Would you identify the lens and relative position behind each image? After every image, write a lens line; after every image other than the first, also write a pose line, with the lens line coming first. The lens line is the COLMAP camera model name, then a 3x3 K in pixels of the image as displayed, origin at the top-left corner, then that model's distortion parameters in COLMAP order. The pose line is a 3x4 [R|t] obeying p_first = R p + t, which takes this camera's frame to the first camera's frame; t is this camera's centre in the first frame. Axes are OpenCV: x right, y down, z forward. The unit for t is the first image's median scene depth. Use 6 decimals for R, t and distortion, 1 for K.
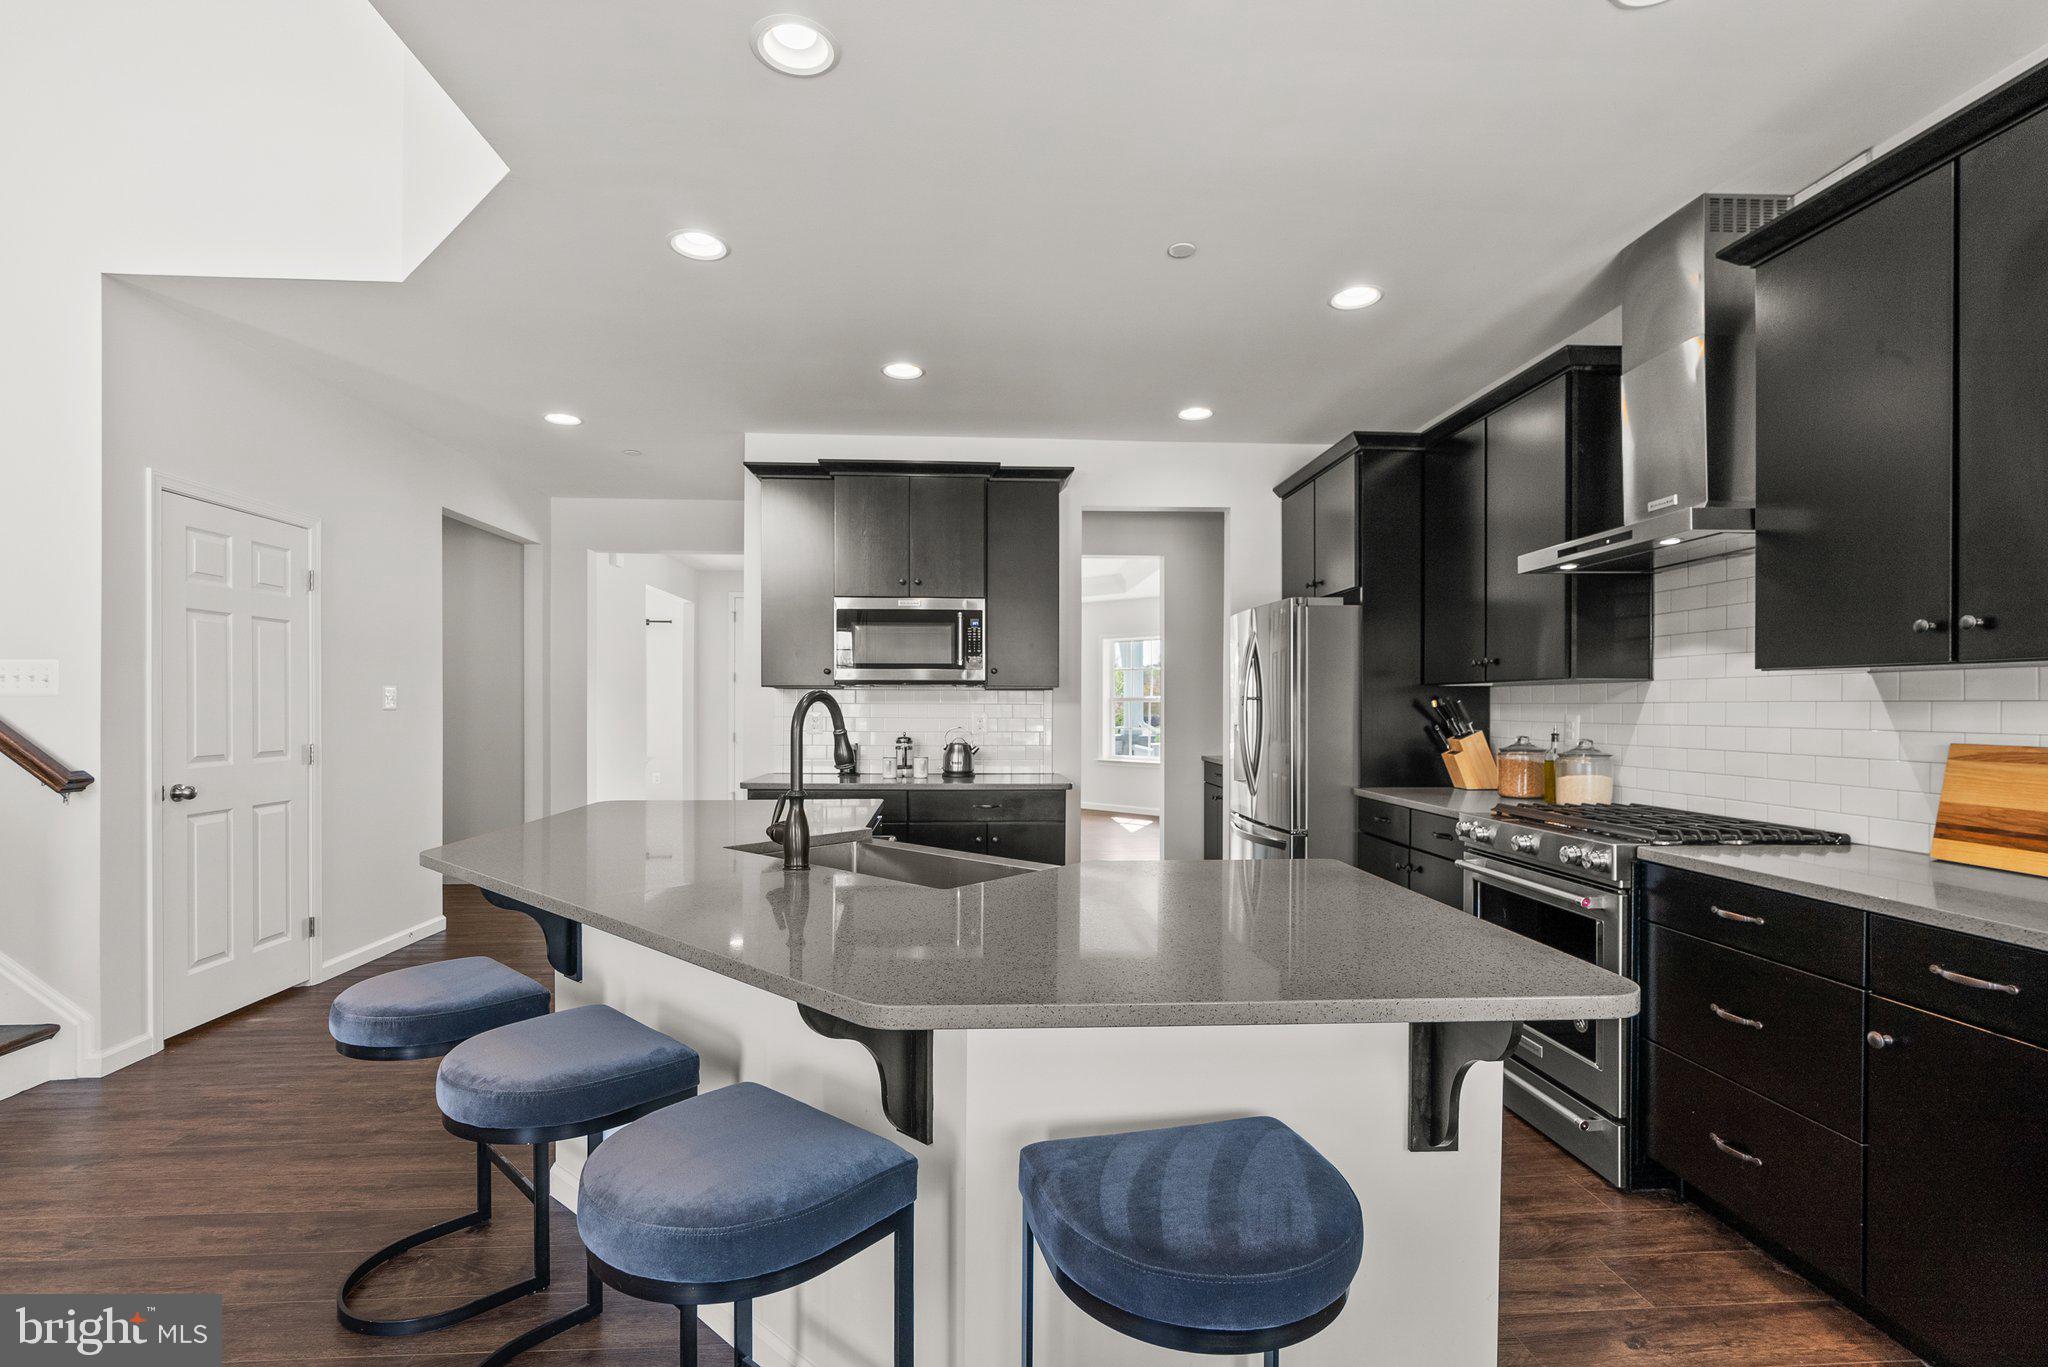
lens RADIAL K [[927.0, 0, 1014.0], [0, 927.0, 709.3], [0, 0, 1]] dist [-0.013476, 0.004375]
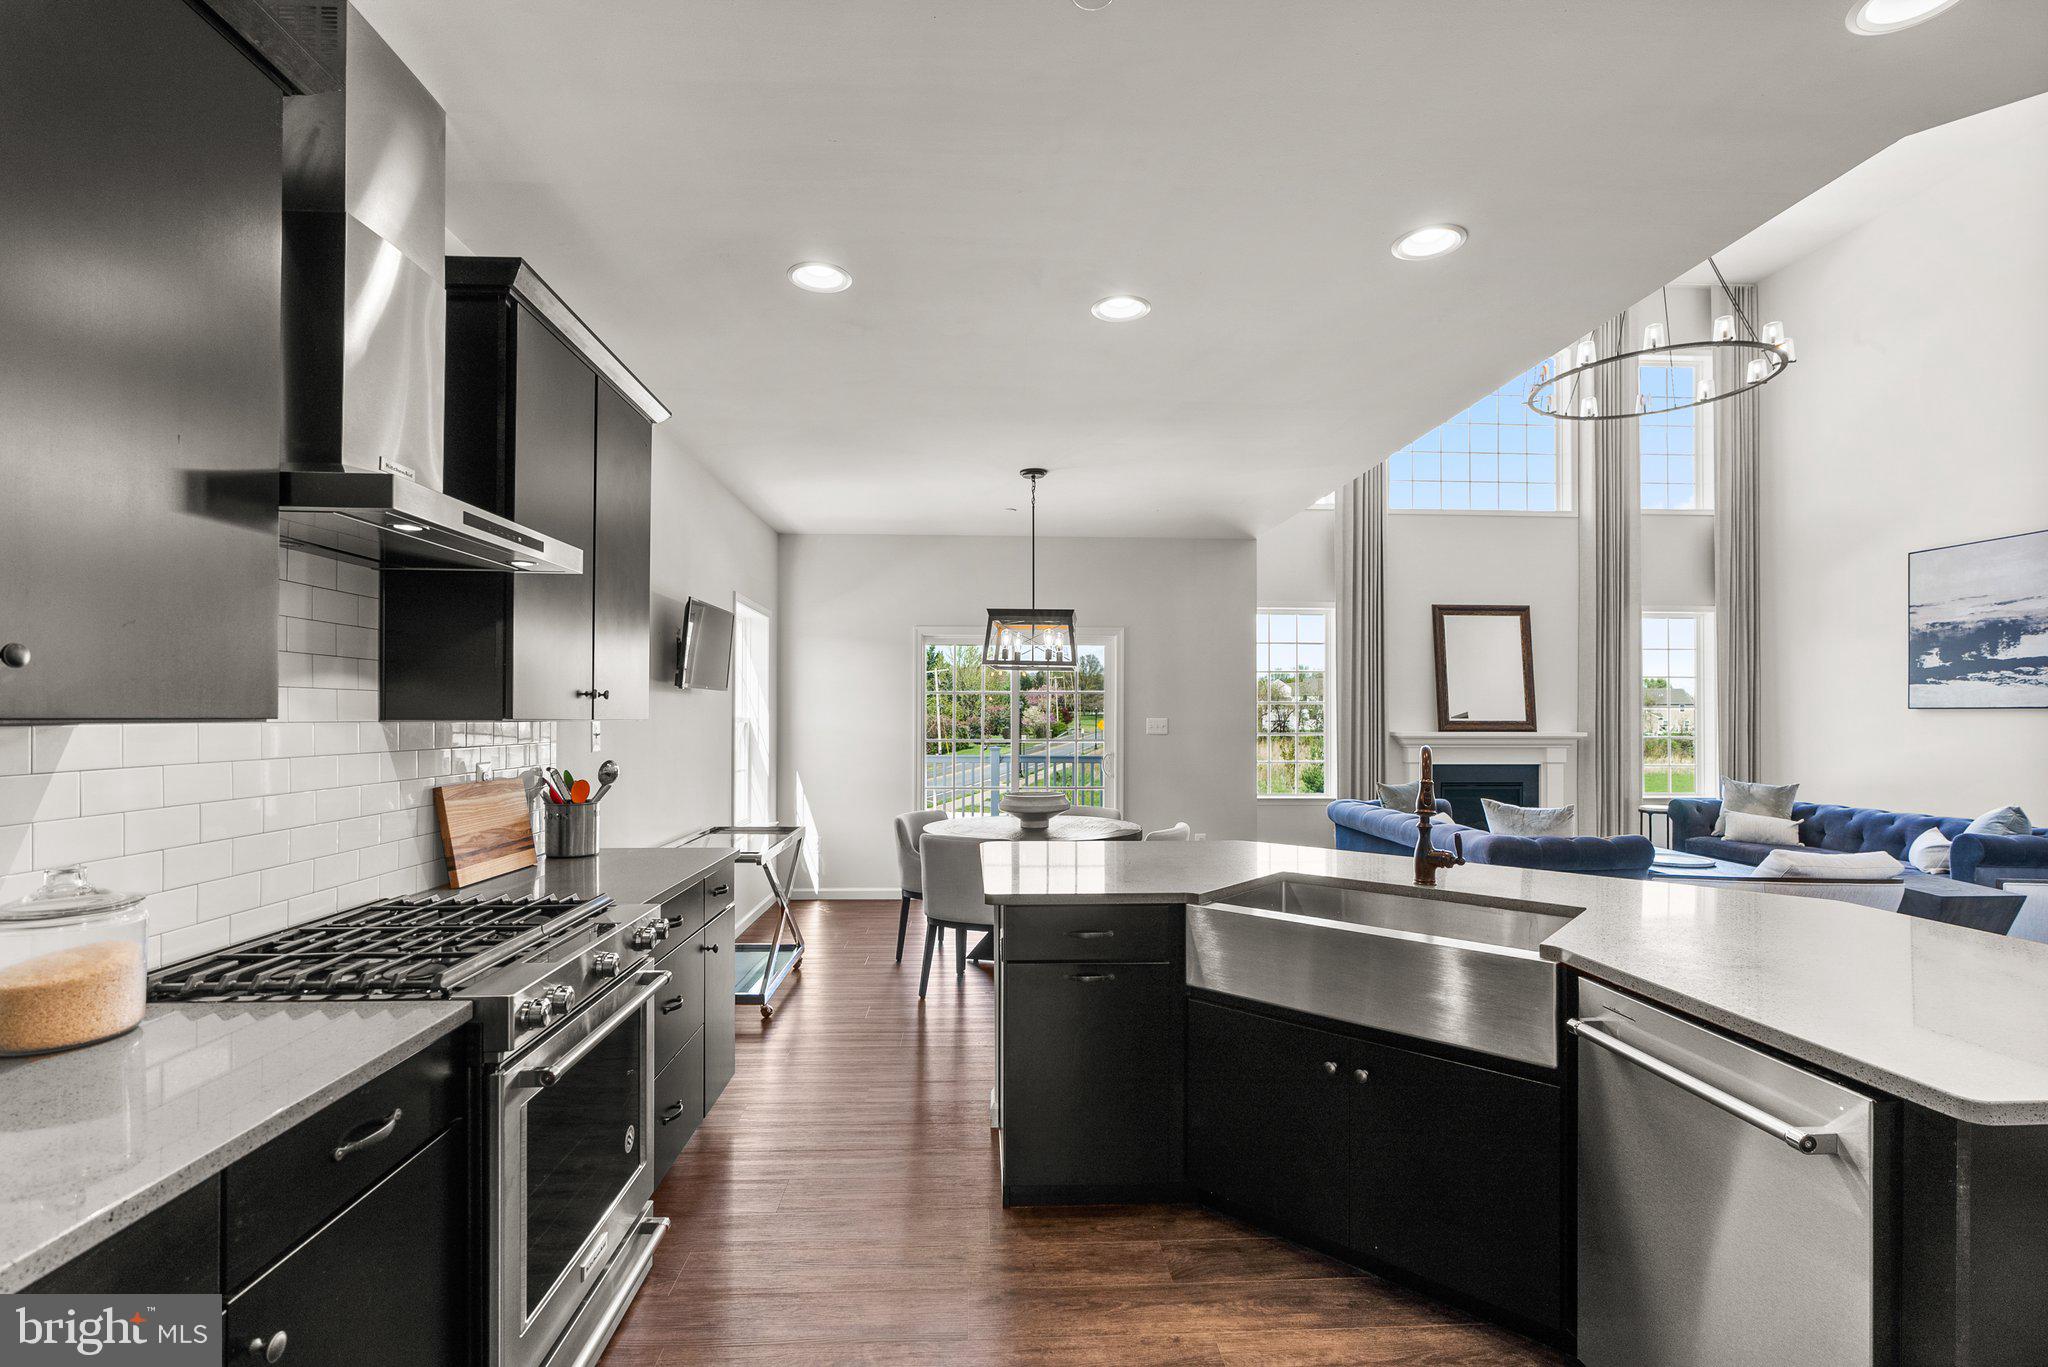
lens RADIAL K [[927.0, 0, 1007.9], [0, 927.0, 708.0], [0, 0, 1]] dist [-0.013476, 0.004375]
pose [[-0.999890, -0.004539, 0.014092, 0.159817], [-0.004604, 0.999979, -0.004646, -0.031682], [-0.014071, -0.004710, -0.999890, 1.151627]]
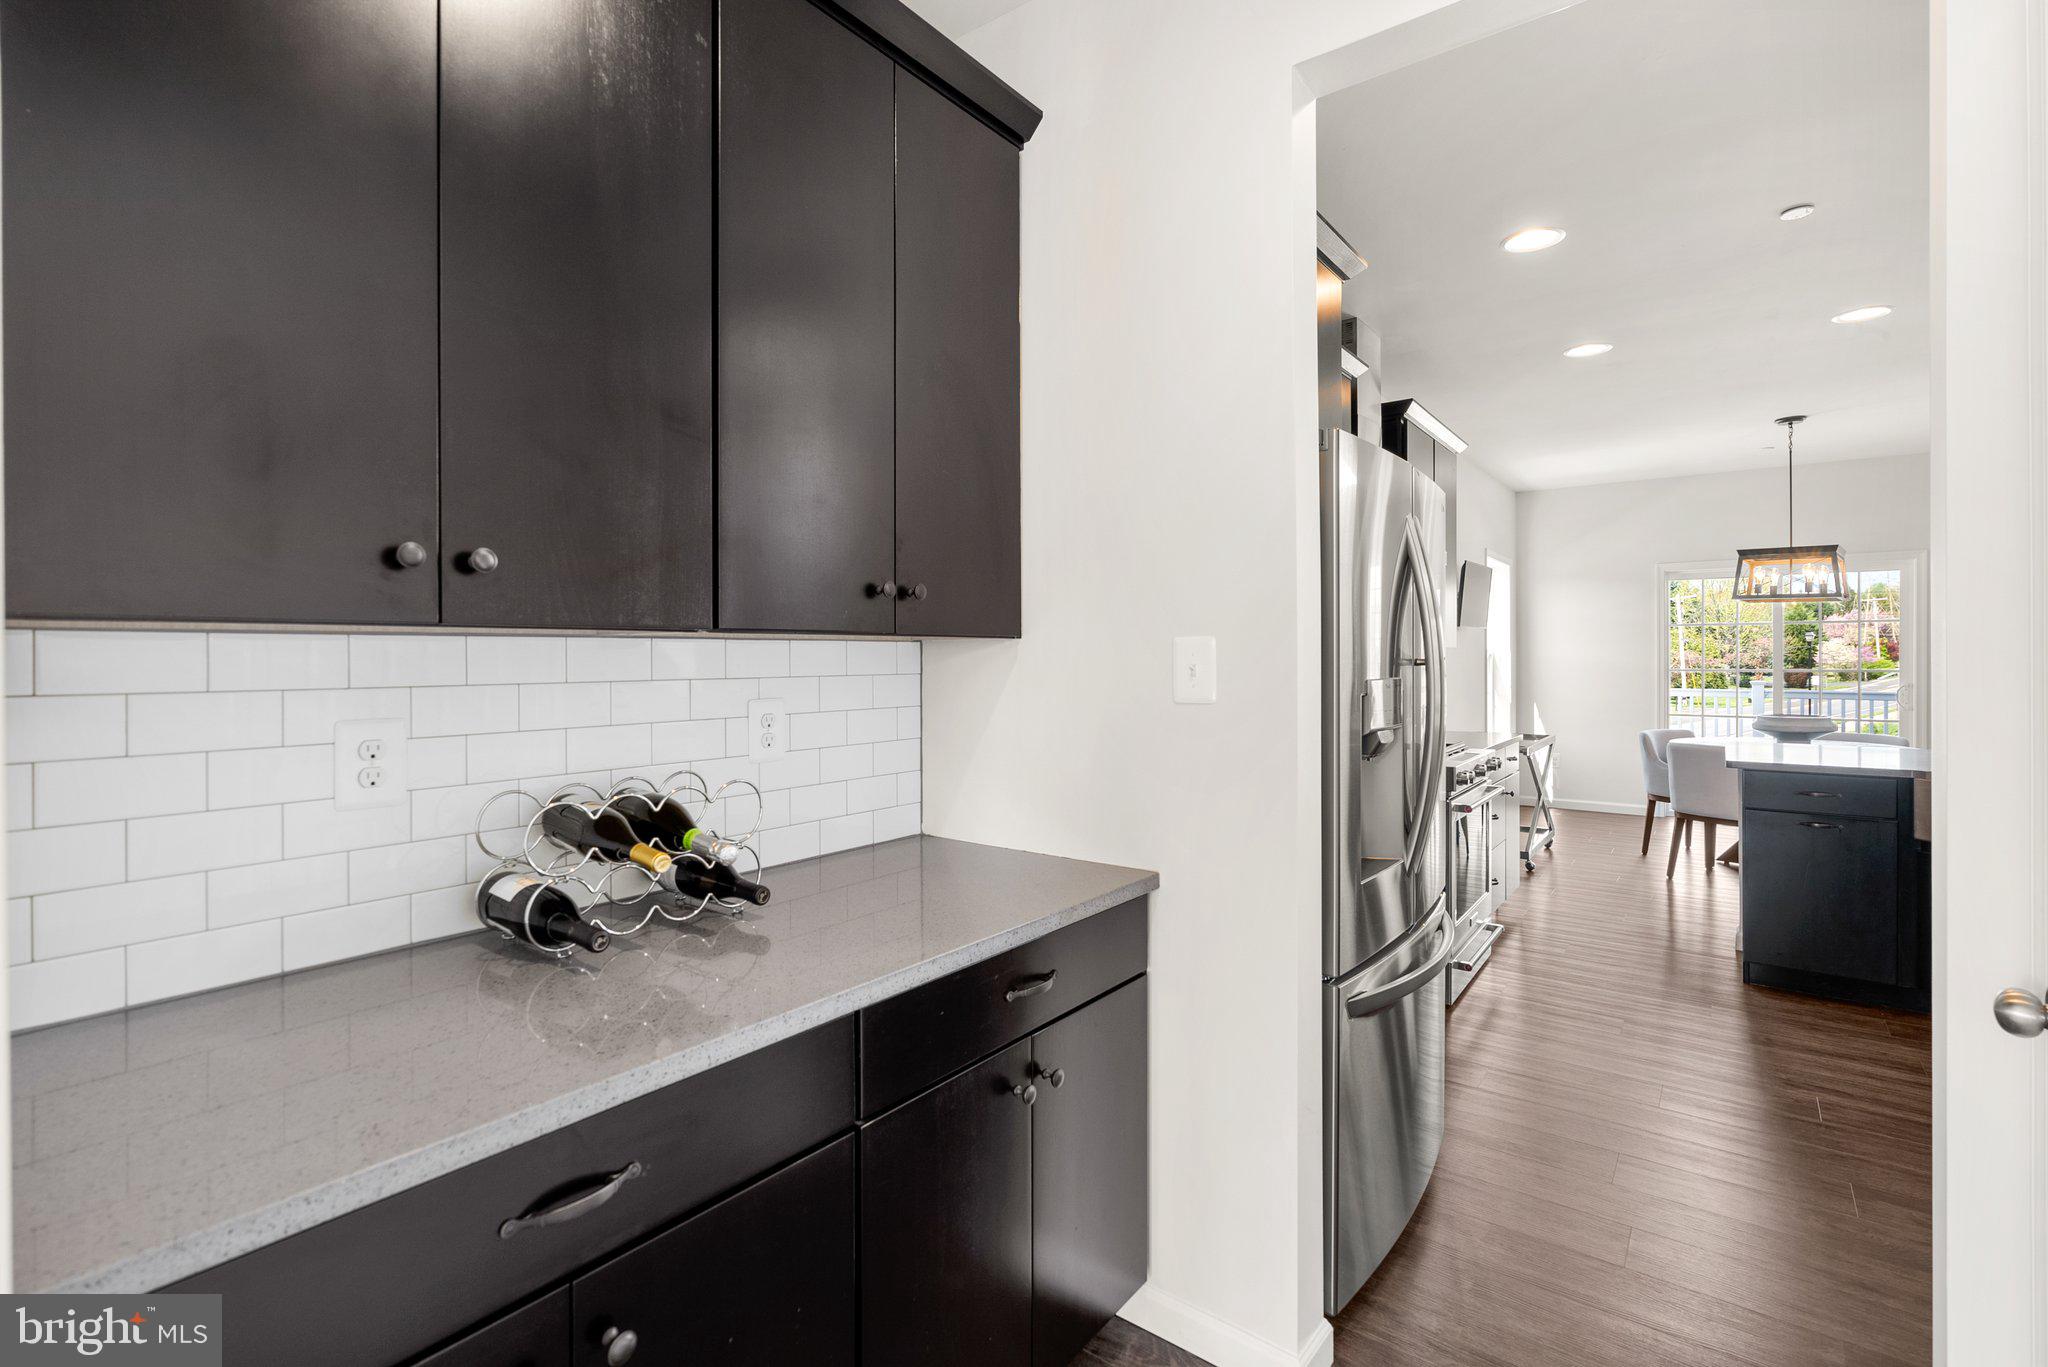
lens RADIAL K [[927.0, 0, 1011.0], [0, 927.0, 657.9], [0, 0, 1]] dist [-0.013476, 0.004375]
pose [[-0.753060, -0.000599, 0.657952, 0.117725], [0.005072, 0.999965, 0.006716, -0.021650], [-0.657932, 0.008395, -0.753030, 1.675848]]
